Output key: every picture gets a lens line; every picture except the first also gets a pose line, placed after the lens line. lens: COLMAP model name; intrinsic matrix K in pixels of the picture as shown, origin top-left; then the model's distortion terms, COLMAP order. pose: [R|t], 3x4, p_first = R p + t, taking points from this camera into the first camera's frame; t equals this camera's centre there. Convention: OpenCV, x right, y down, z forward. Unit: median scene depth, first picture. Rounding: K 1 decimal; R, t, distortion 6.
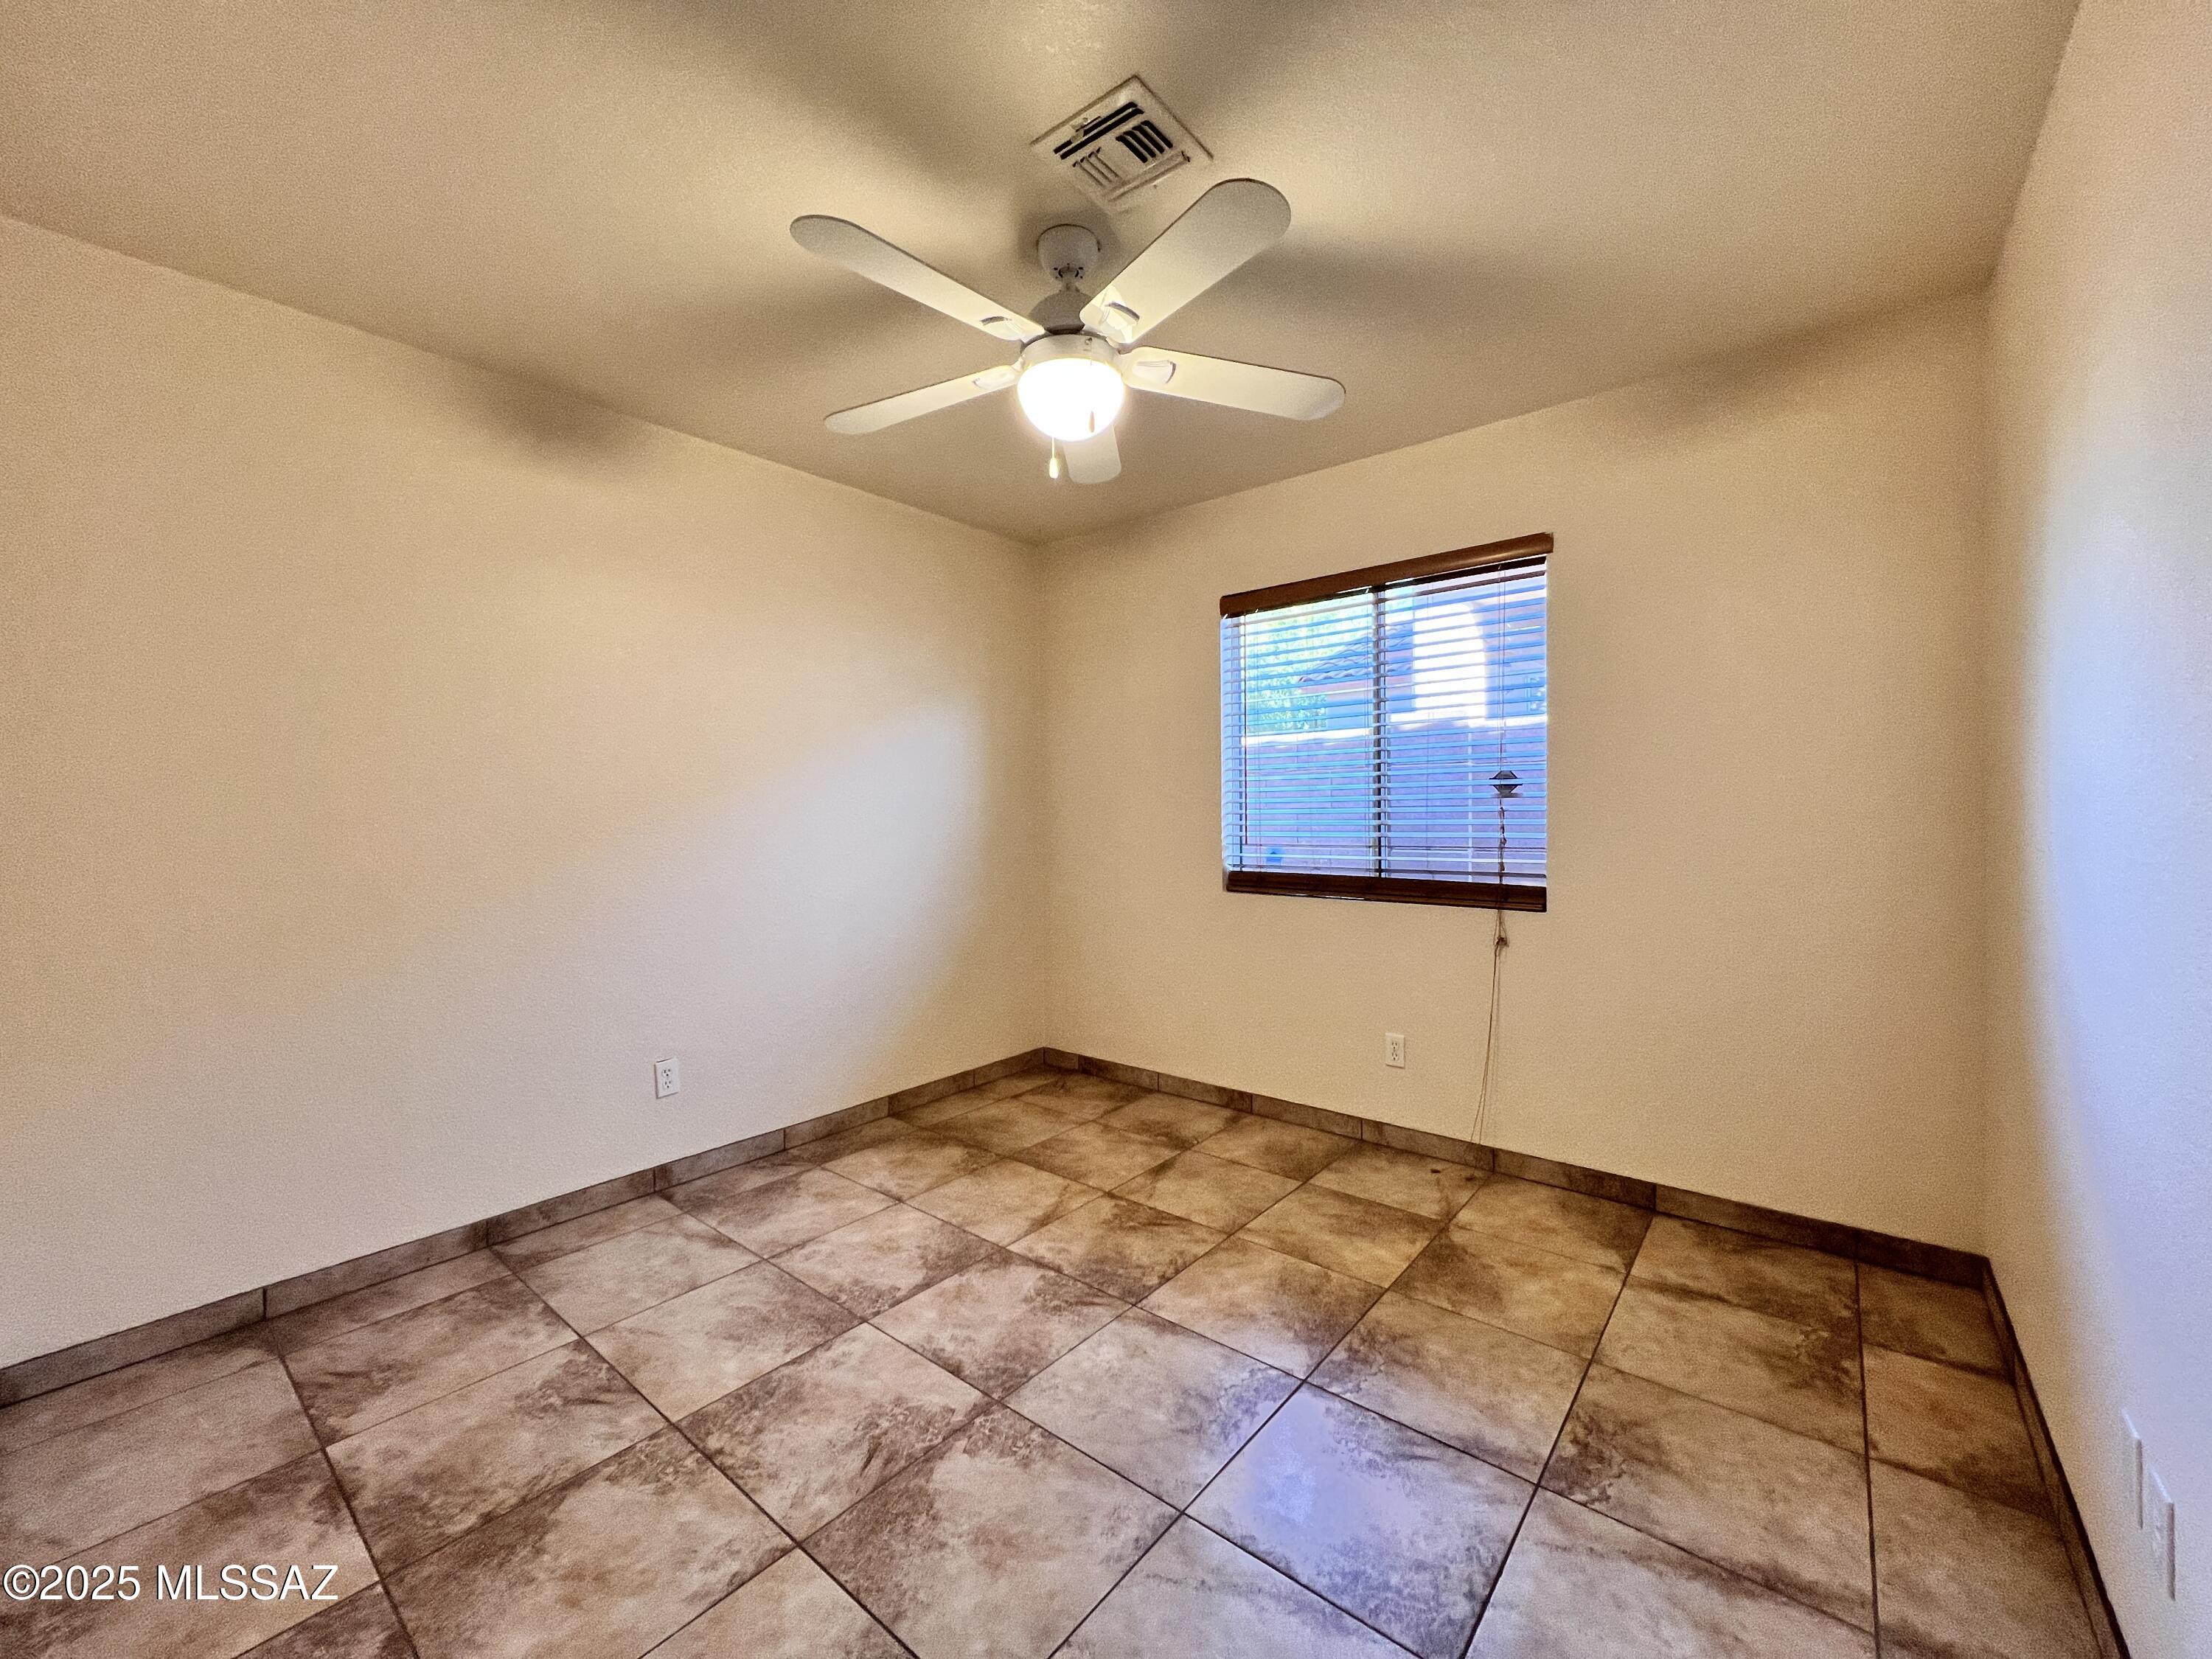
lens RADIAL K [[883.2, 0, 1101.3], [0, 883.2, 825.0], [0, 0, 1]] dist [-0.001033, -0.000324]
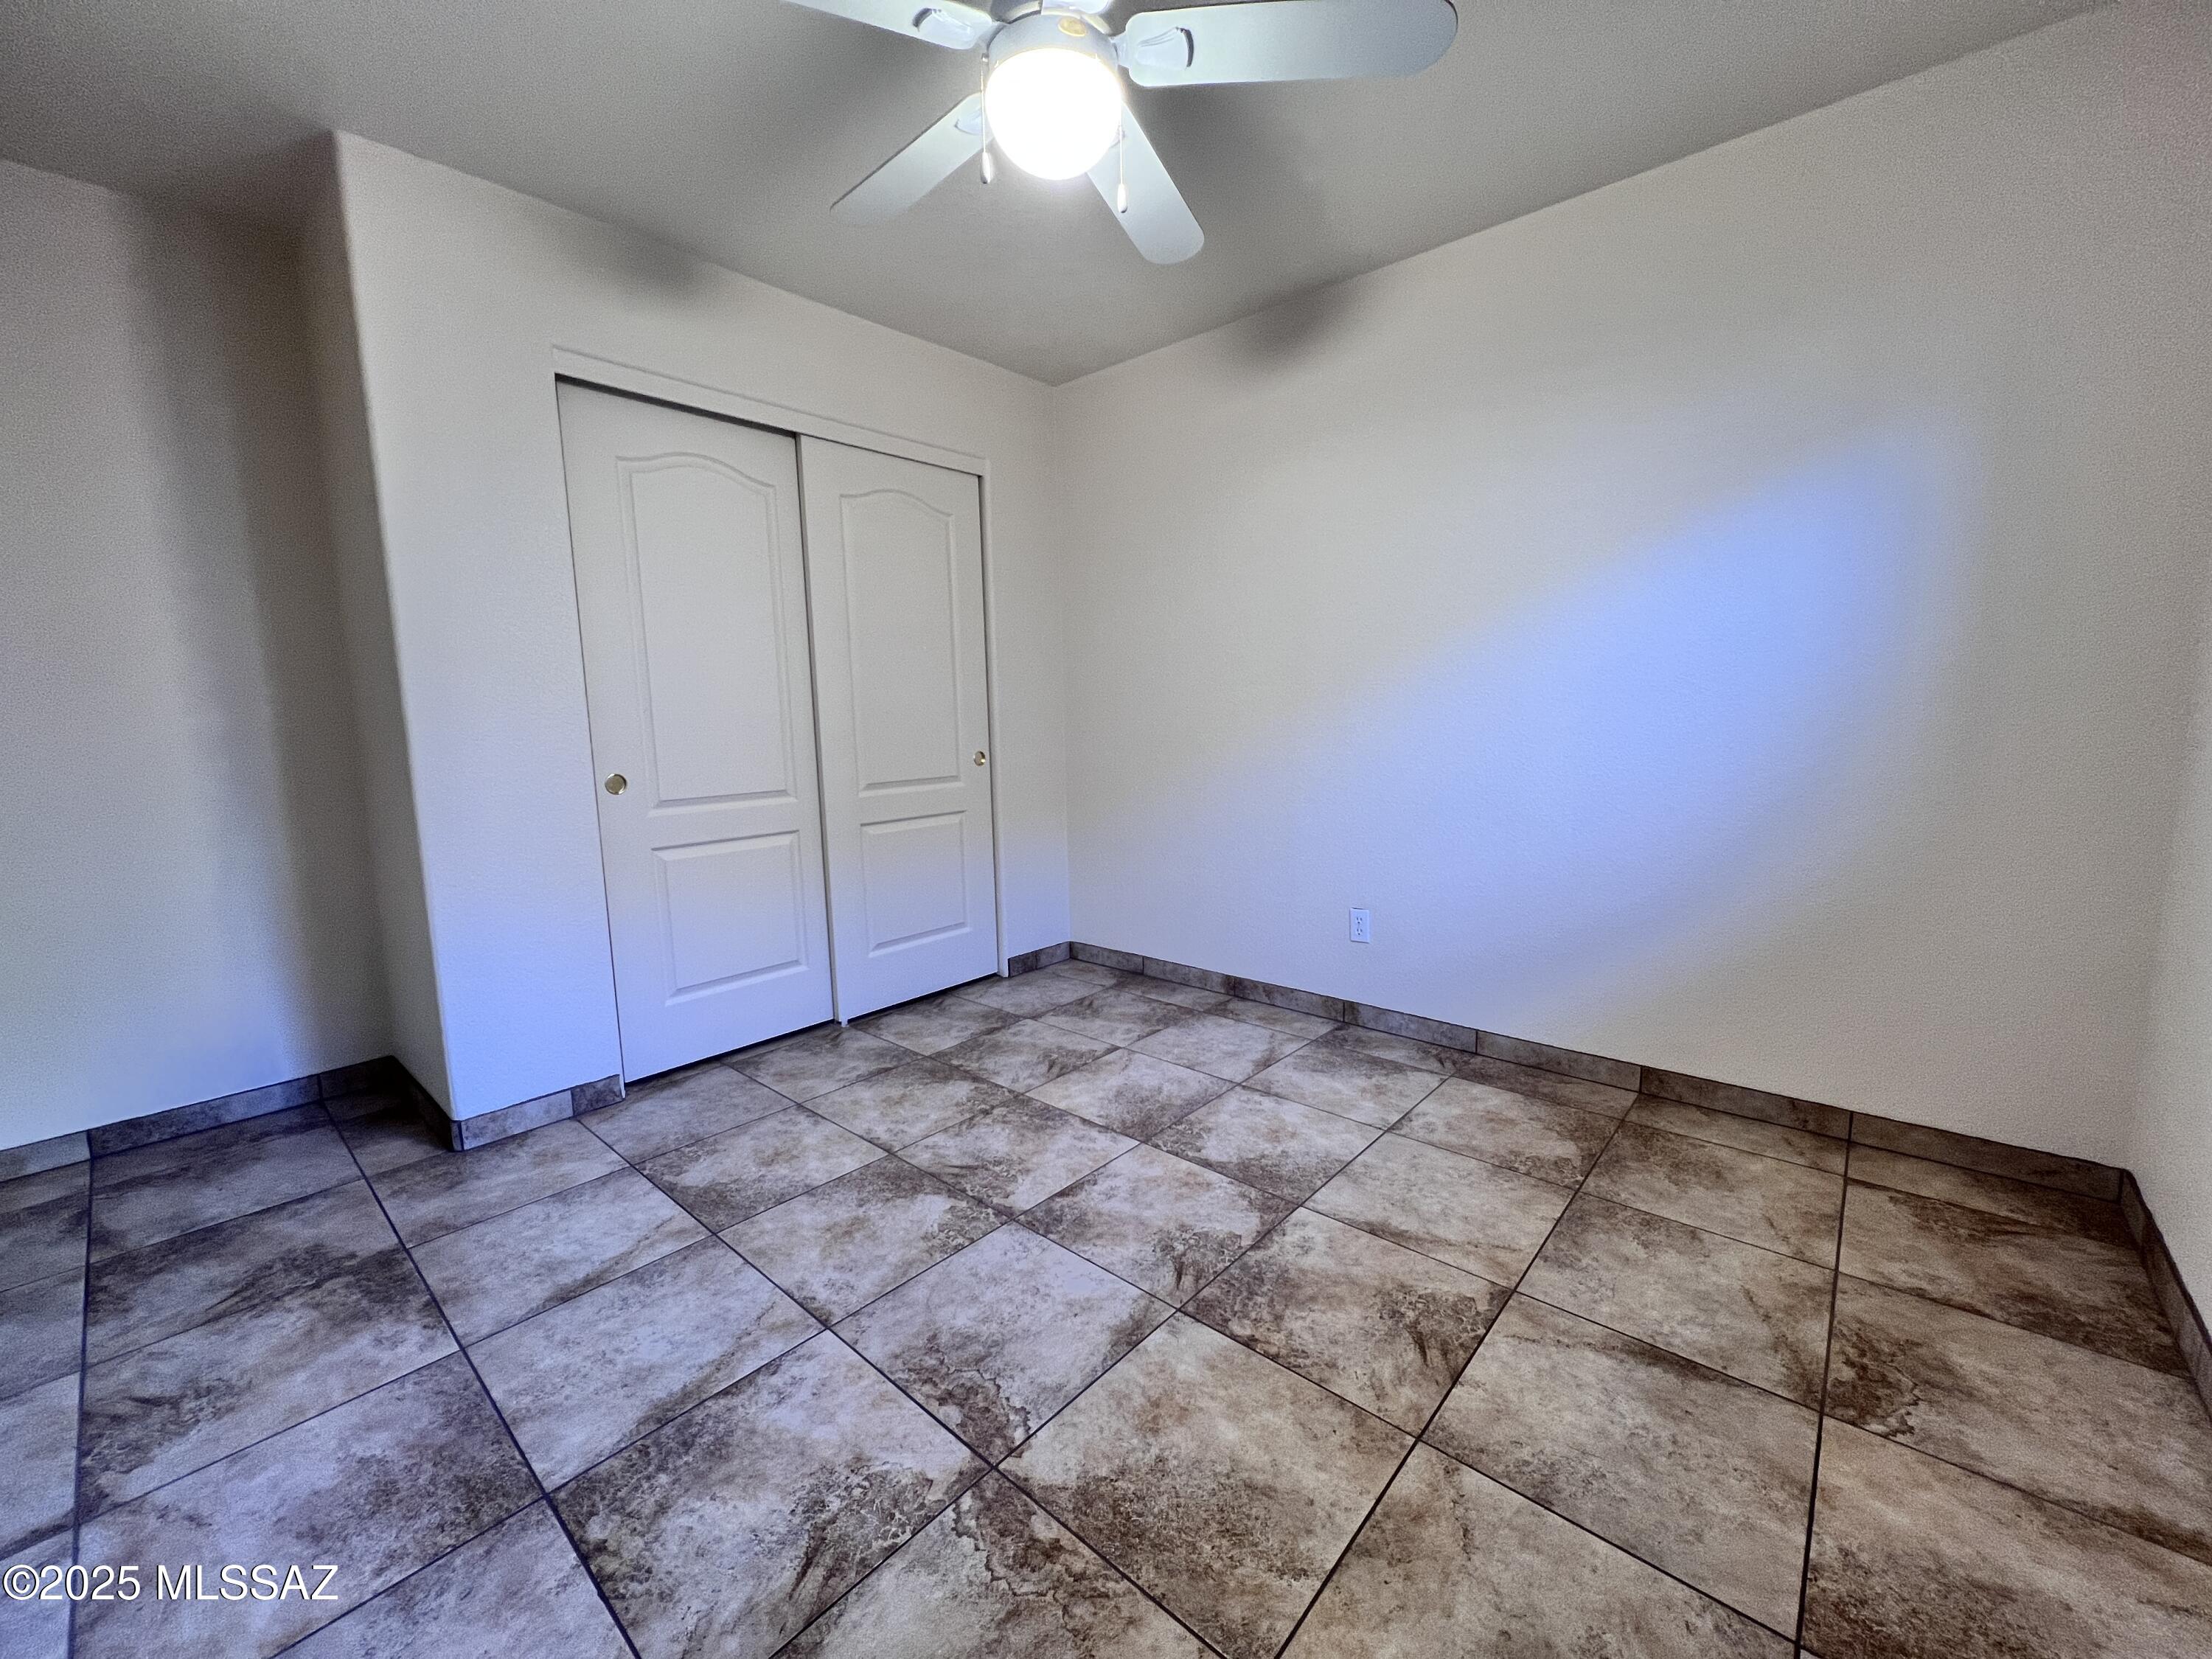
lens RADIAL K [[883.2, 0, 1101.6], [0, 883.2, 829.0], [0, 0, 1]] dist [-0.001033, -0.000324]
pose [[-0.040586, 0.140614, -0.989232, 0.676750], [0.004916, 0.990064, 0.140530, 0.024062], [0.999164, 0.000841, -0.040874, 0.888556]]
